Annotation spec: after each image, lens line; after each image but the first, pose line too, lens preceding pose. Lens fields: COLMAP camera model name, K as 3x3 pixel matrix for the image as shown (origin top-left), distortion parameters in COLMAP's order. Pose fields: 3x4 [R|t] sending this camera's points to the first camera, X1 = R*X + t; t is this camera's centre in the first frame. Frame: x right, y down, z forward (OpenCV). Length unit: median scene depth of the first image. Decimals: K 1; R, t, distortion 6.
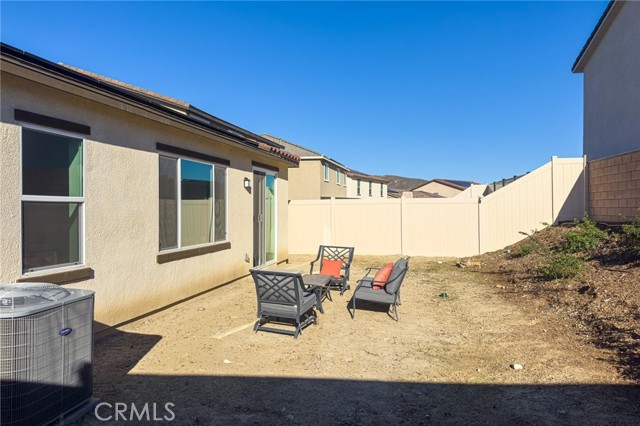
lens RADIAL K [[450.7, 0, 306.1], [0, 450.7, 211.8], [0, 0, 1]] dist [0.104175, -0.147571]
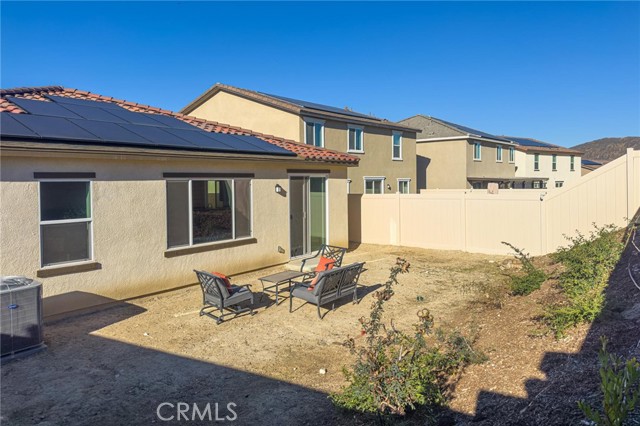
lens RADIAL K [[434.6, 0, 316.3], [0, 434.6, 187.9], [0, 0, 1]] dist [0.091006, -0.132257]
pose [[0.910560, 0.000330, -0.413377, 0.752617], [0.004923, 0.999920, 0.011641, -0.132226], [0.413348, -0.012634, 0.910485, -0.054528]]
